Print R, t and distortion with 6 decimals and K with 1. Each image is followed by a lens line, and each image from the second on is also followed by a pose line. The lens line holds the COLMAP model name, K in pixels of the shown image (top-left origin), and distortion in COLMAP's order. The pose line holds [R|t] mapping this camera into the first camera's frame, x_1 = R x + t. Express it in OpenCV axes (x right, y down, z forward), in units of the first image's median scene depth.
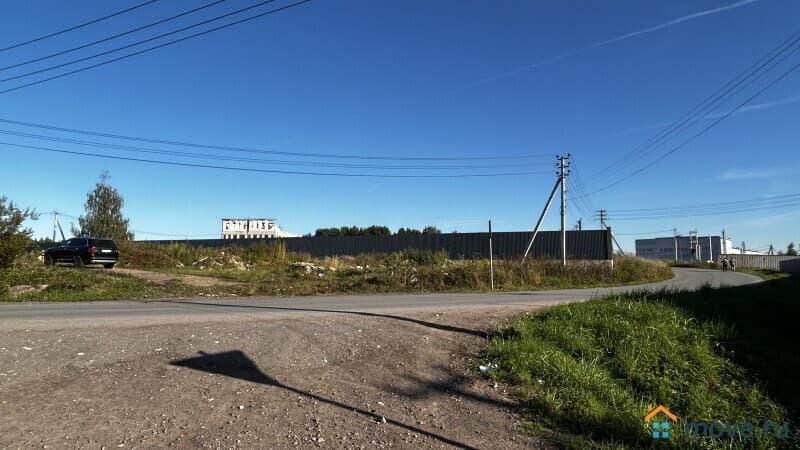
lens RADIAL K [[465.6, 0, 400.0], [0, 465.6, 225.0], [0, 0, 1]] dist [-0.000372, -0.000113]
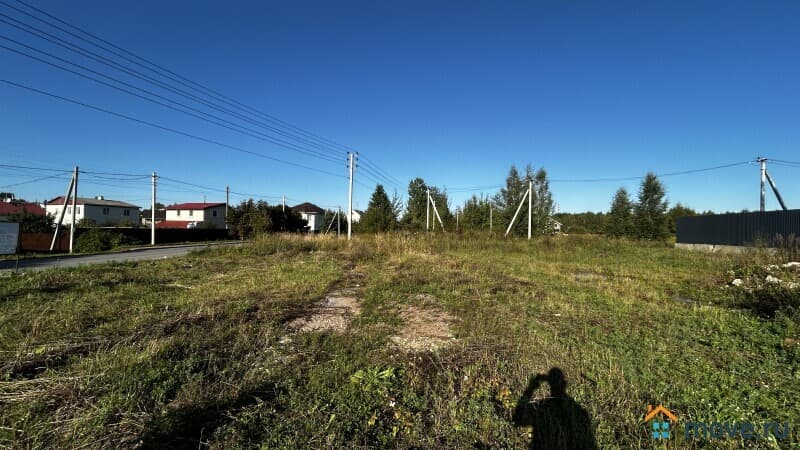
lens RADIAL K [[333.5, 0, 400.0], [0, 333.5, 225.0], [0, 0, 1]] dist [0.018387, 0.000013]
pose [[0.180858, -0.020167, -0.983302, -0.685097], [0.061647, 0.998056, -0.009131, 0.046270], [0.981575, -0.058967, 0.181750, 0.810403]]
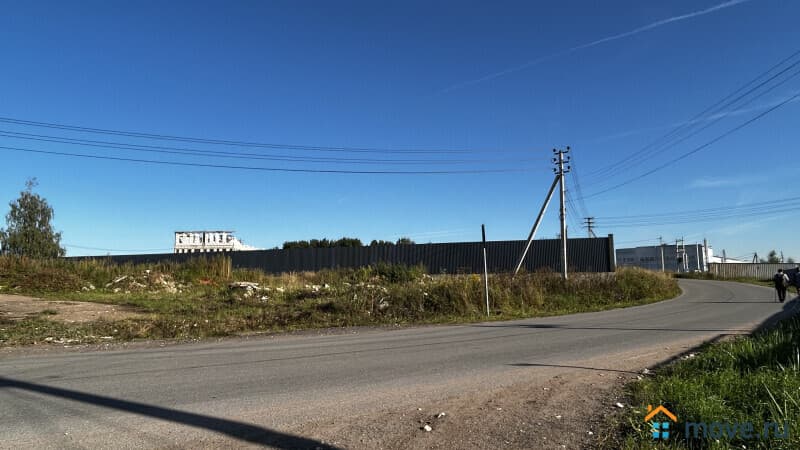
lens RADIAL K [[465.4, 0, 400.0], [0, 465.4, 225.0], [0, 0, 1]] dist [0.003185, 0.000656]
pose [[0.998328, -0.009285, 0.057056, 0.007766], [0.010802, 0.999595, -0.026326, 0.005287], [-0.056789, 0.026898, 0.998024, 0.136603]]
